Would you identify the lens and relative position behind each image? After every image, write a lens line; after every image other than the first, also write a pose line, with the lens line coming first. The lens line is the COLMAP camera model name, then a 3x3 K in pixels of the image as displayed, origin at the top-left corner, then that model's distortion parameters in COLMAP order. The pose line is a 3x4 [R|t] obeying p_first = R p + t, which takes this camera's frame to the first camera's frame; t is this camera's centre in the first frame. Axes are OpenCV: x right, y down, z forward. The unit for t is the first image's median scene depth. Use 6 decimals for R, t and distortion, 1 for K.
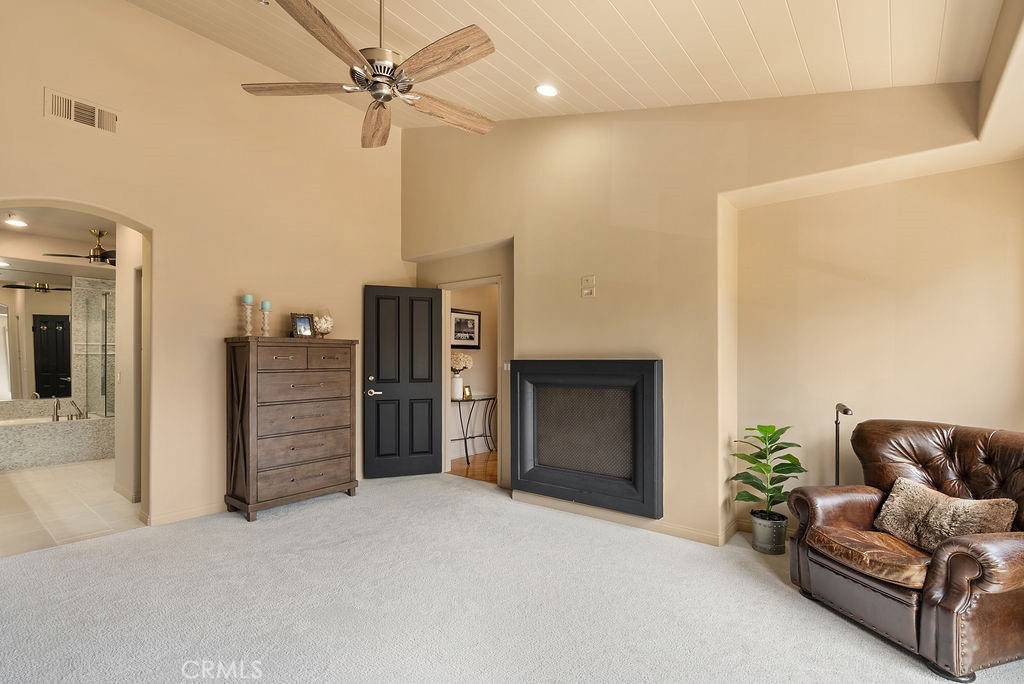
lens RADIAL K [[473.4, 0, 515.4], [0, 473.4, 352.0], [0, 0, 1]] dist [0.003847, 0.000423]
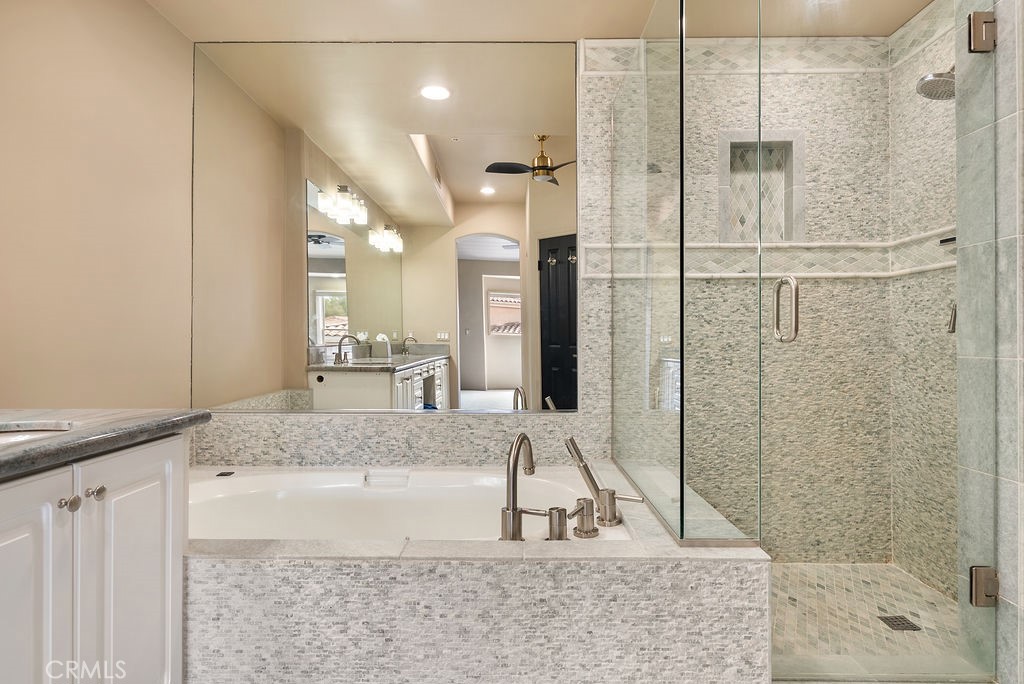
lens RADIAL K [[567.4, 0, 513.7], [0, 567.4, 338.2], [0, 0, 1]] dist [0.020584, 0.001588]
pose [[0.617593, 0.000674, -0.786497, -0.650943], [0.004904, 0.999977, 0.004708, 0.042871], [0.786482, -0.006765, 0.617576, 0.721287]]
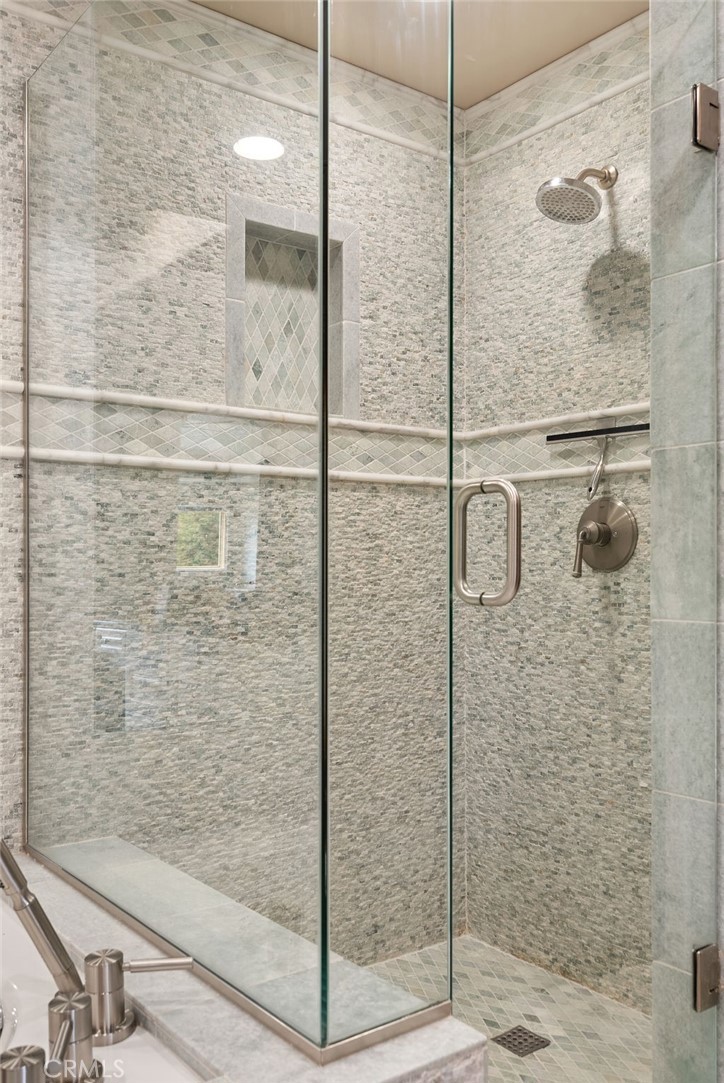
lens RADIAL K [[945.5, 0, 341.1], [0, 945.5, 565.9], [0, 0, 1]] dist [0.006900, 0.021807]
pose [[0.968717, 0.000327, -0.248168, -0.744434], [0.001165, 0.999982, 0.005863, 0.036544], [0.248166, -0.005968, 0.968699, 0.750030]]
